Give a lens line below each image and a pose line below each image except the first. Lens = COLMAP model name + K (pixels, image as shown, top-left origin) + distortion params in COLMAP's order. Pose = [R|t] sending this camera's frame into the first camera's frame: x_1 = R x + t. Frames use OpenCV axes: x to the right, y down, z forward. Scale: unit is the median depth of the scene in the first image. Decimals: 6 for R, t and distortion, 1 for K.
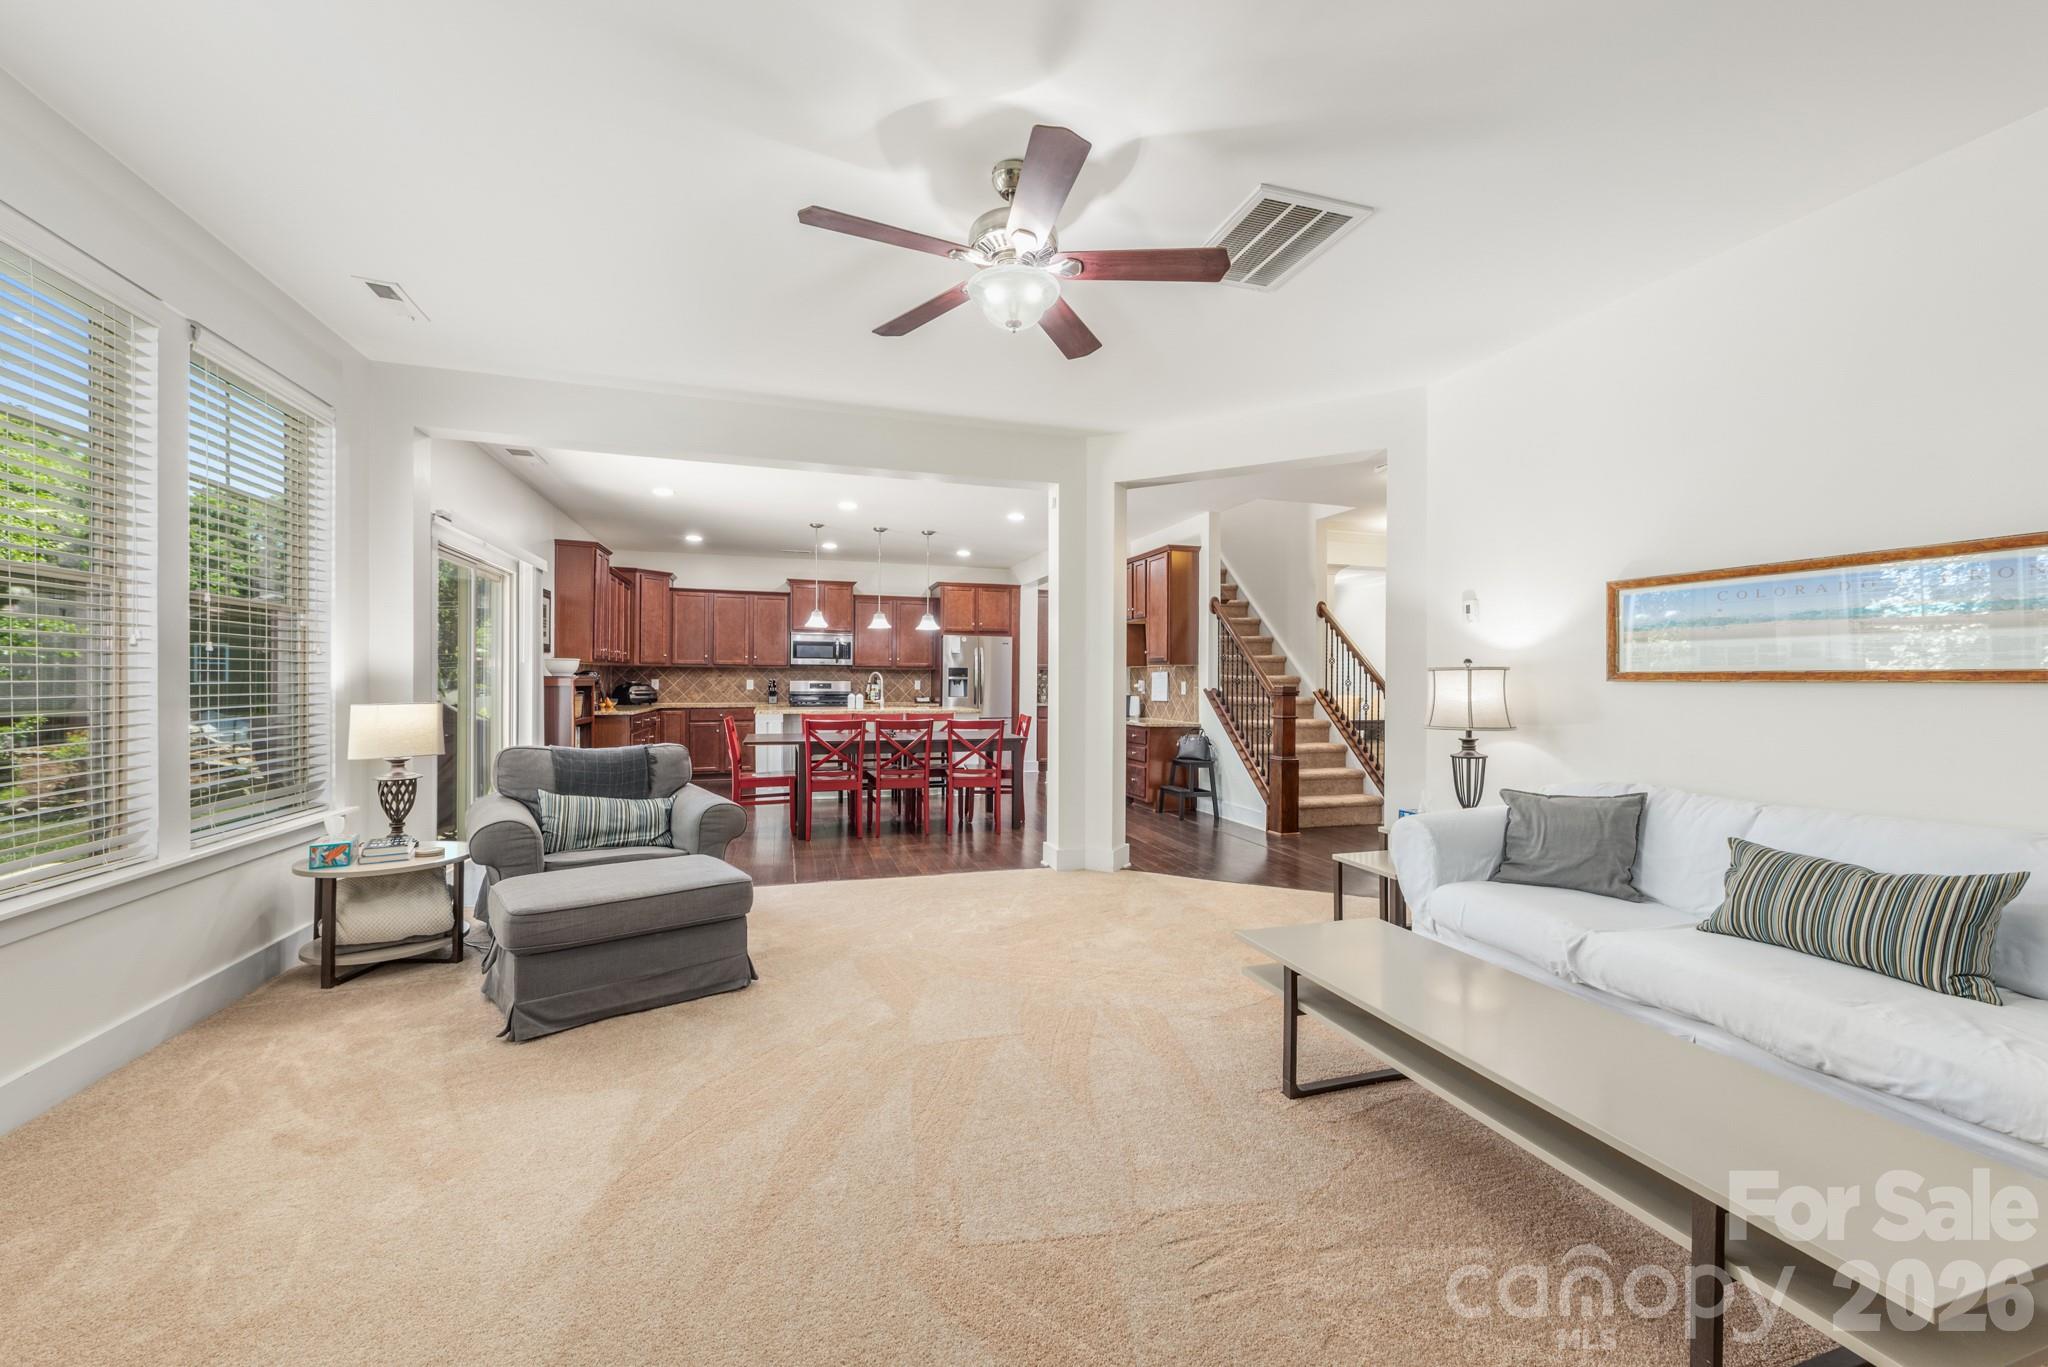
lens RADIAL K [[799.3, 0, 1034.1], [0, 799.3, 675.9], [0, 0, 1]] dist [0.010288, -0.002437]
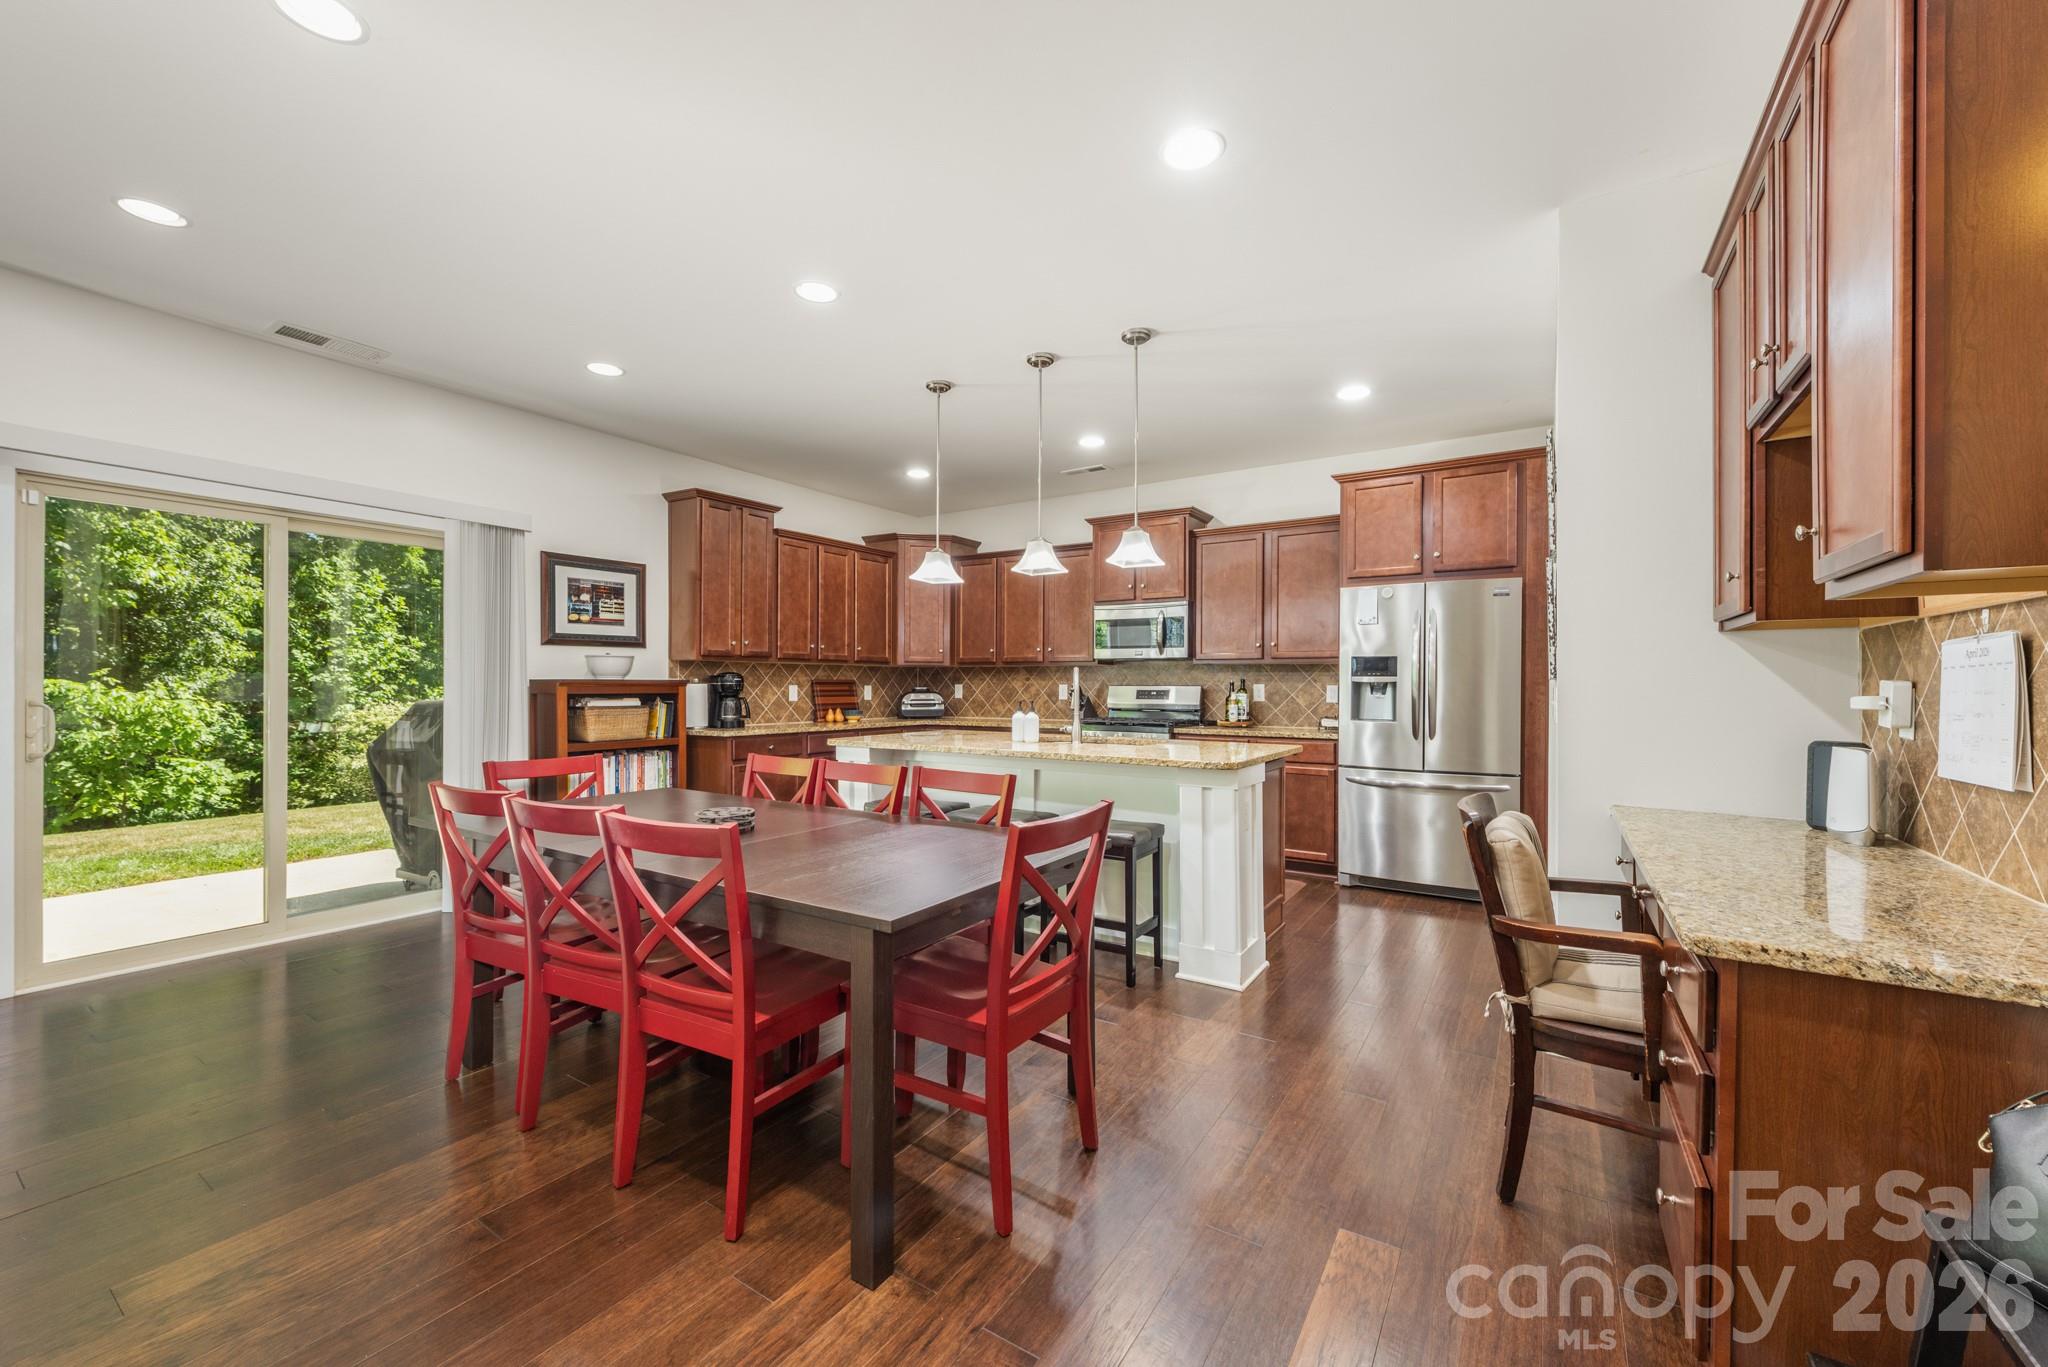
lens RADIAL K [[799.3, 0, 1028.9], [0, 799.3, 688.3], [0, 0, 1]] dist [0.010288, -0.002437]
pose [[0.640010, 0.000719, -0.768366, 0.137700], [0.005195, 0.999973, 0.005263, 0.004700], [0.768349, -0.007359, 0.639989, 0.598171]]
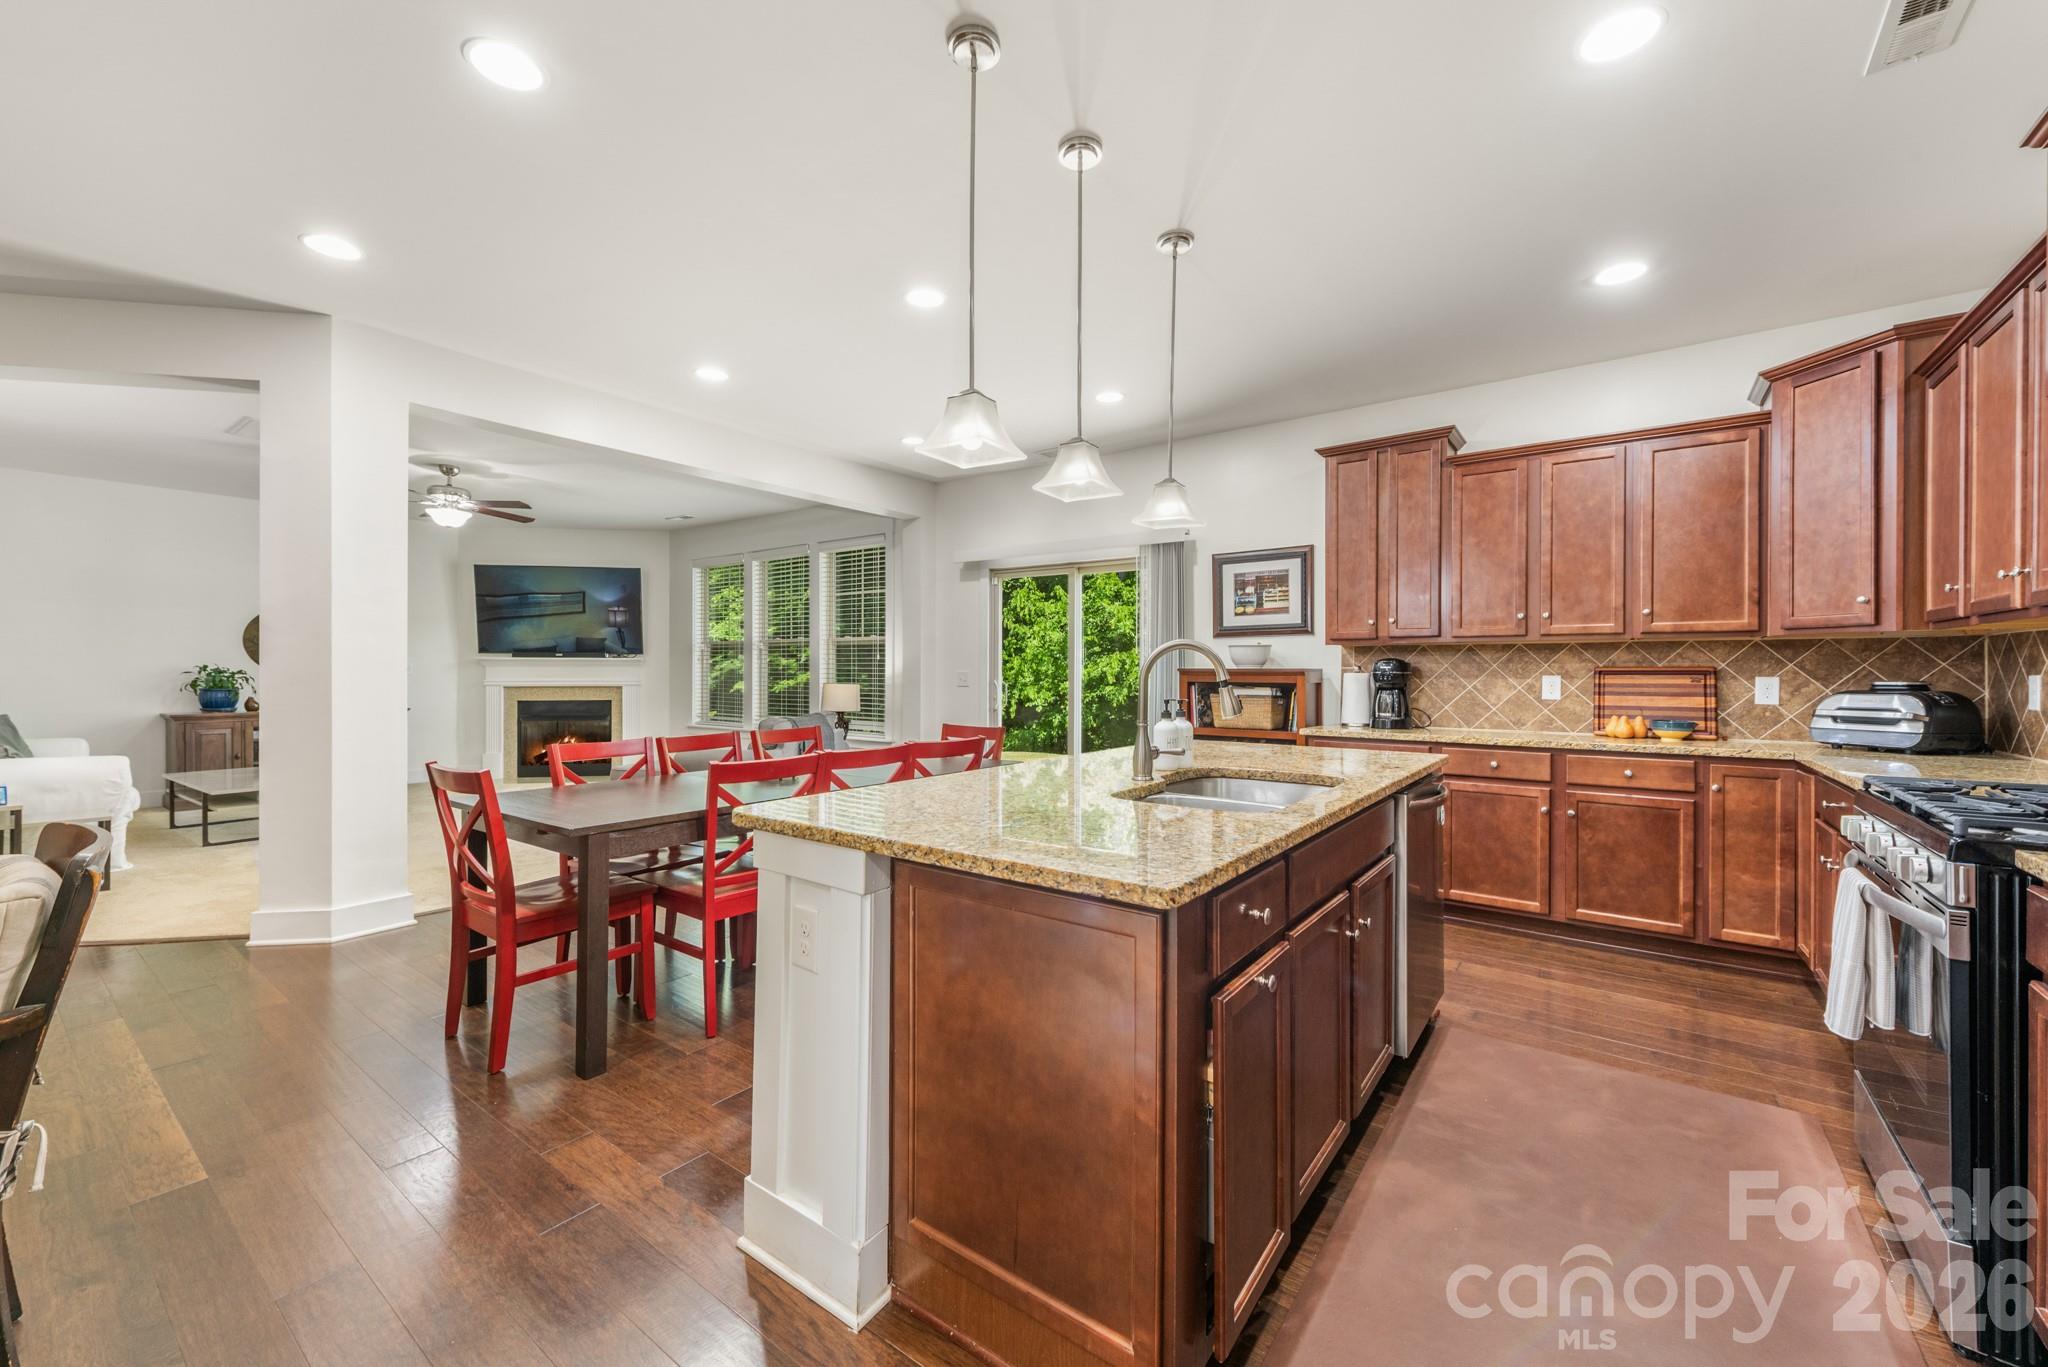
lens RADIAL K [[799.3, 0, 1037.6], [0, 799.3, 679.2], [0, 0, 1]] dist [0.010288, -0.002437]
pose [[-0.808236, -0.003199, -0.588850, -0.010172], [-0.004307, 0.999991, 0.000479, 0.007459], [0.588843, 0.002924, -0.808242, 1.056728]]
